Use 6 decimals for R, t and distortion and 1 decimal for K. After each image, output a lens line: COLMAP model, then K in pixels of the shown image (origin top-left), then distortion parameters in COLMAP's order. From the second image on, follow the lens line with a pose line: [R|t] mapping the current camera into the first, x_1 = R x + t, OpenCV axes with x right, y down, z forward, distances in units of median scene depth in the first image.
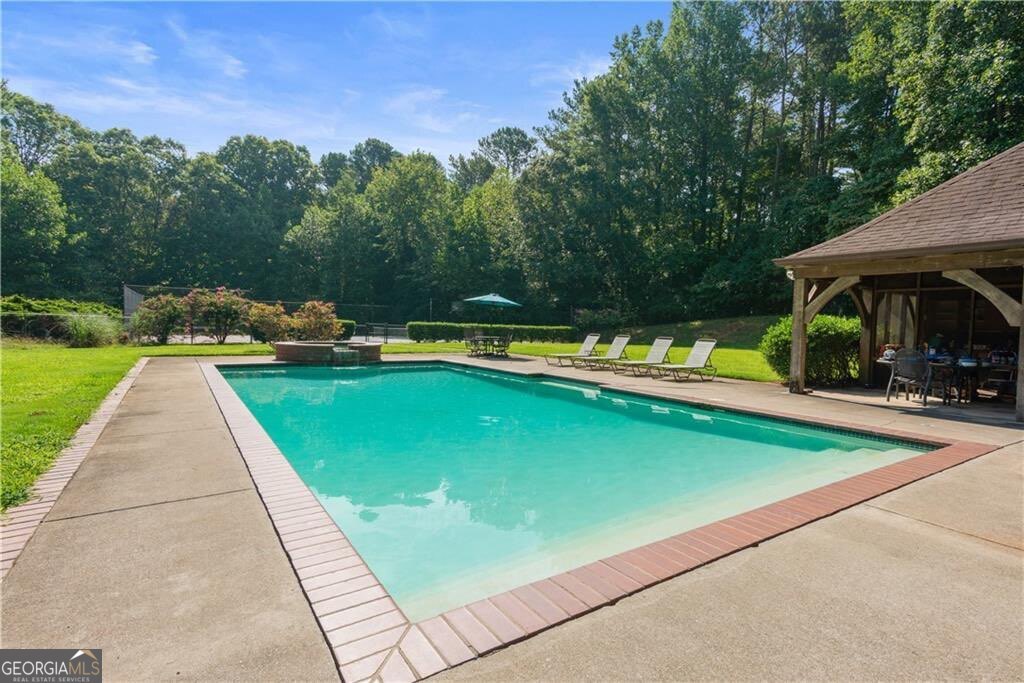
lens RADIAL K [[492.6, 0, 508.2], [0, 492.6, 361.7], [0, 0, 1]] dist [0.013242, 0.000069]
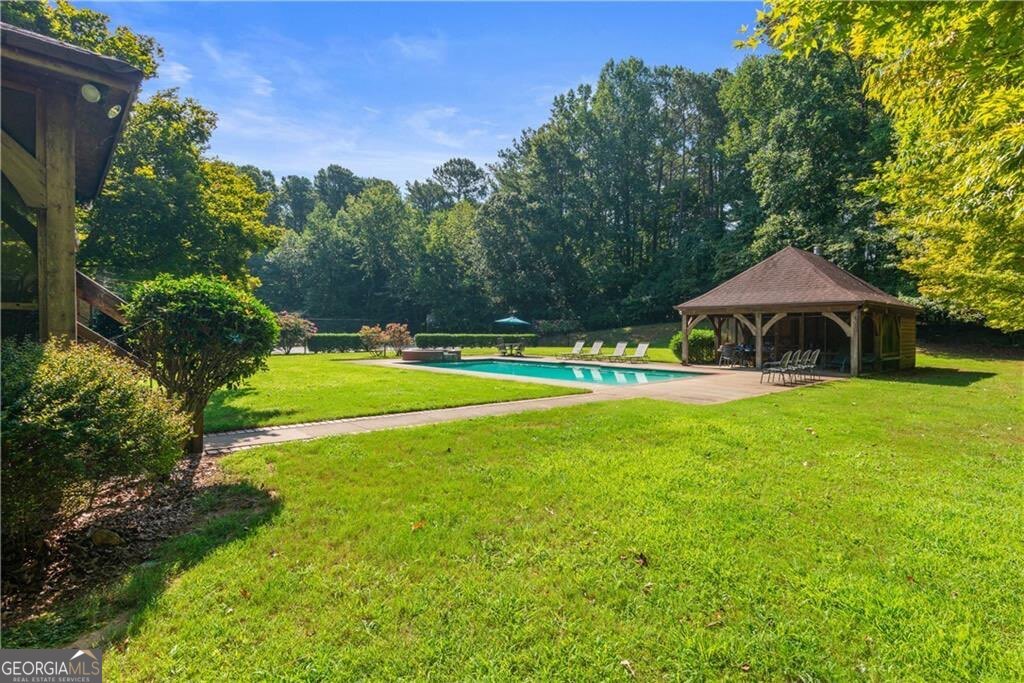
lens RADIAL K [[492.6, 0, 508.2], [0, 492.6, 361.7], [0, 0, 1]] dist [0.013242, 0.000069]
pose [[0.989587, -0.030809, 0.140598, -0.091131], [0.032276, 0.999446, -0.008166, 0.006438], [-0.140269, 0.012619, 0.990033, -0.191924]]
